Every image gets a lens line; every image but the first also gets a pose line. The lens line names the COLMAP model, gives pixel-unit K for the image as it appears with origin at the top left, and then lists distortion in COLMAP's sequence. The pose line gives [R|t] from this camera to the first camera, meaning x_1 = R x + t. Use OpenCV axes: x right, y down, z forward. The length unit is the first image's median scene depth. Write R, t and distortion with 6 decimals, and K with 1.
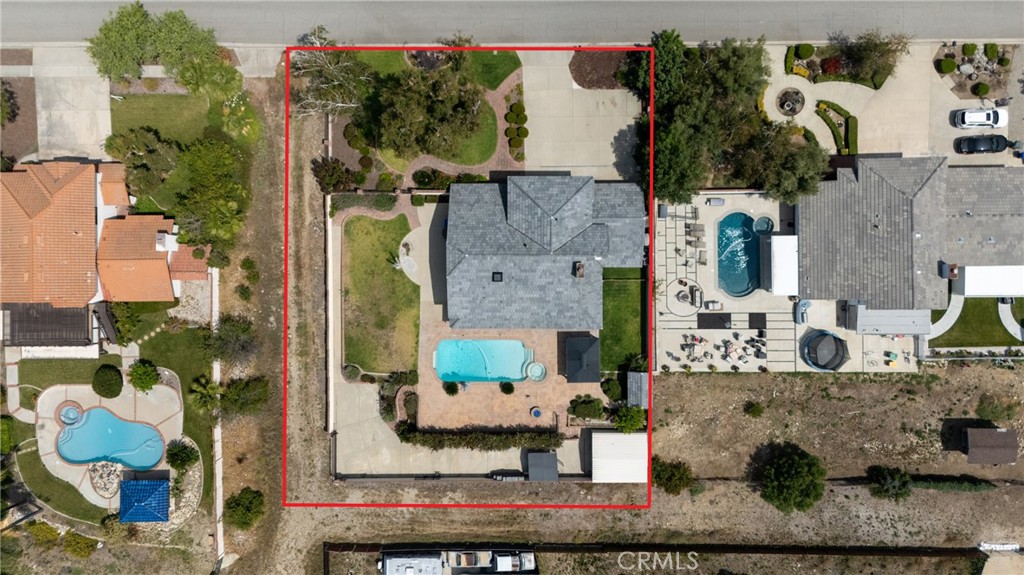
lens RADIAL K [[753.1, 0, 496.6], [0, 753.1, 263.2], [0, 0, 1]] dist [0.090899, -0.111822]
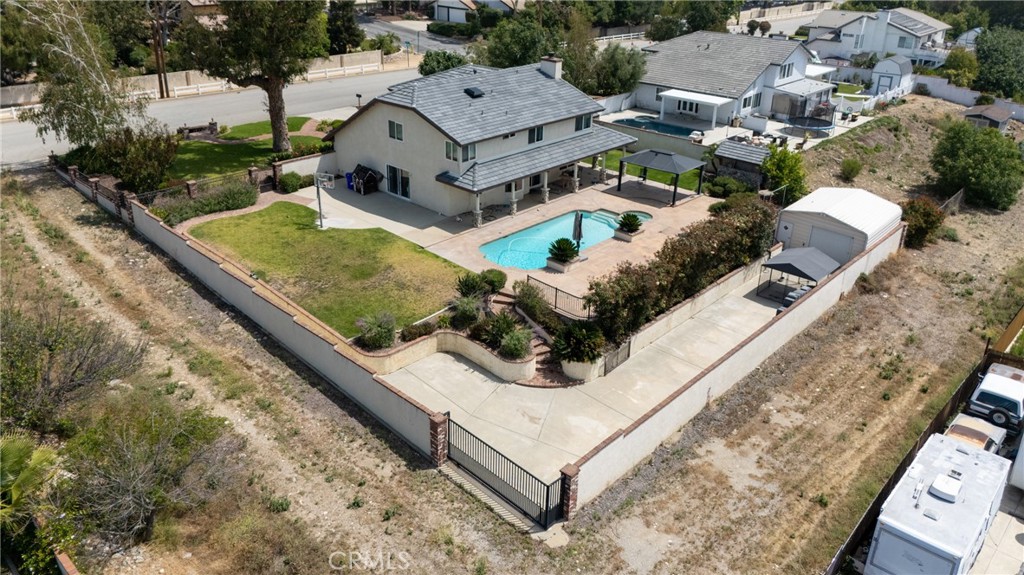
lens RADIAL K [[731.8, 0, 508.5], [0, 731.8, 258.1], [0, 0, 1]] dist [0.072514, -0.065216]
pose [[0.692006, -0.257389, 0.674447, -0.397582], [0.719845, 0.316345, -0.617859, 0.428713], [-0.054327, 0.913059, 0.404193, 0.803528]]
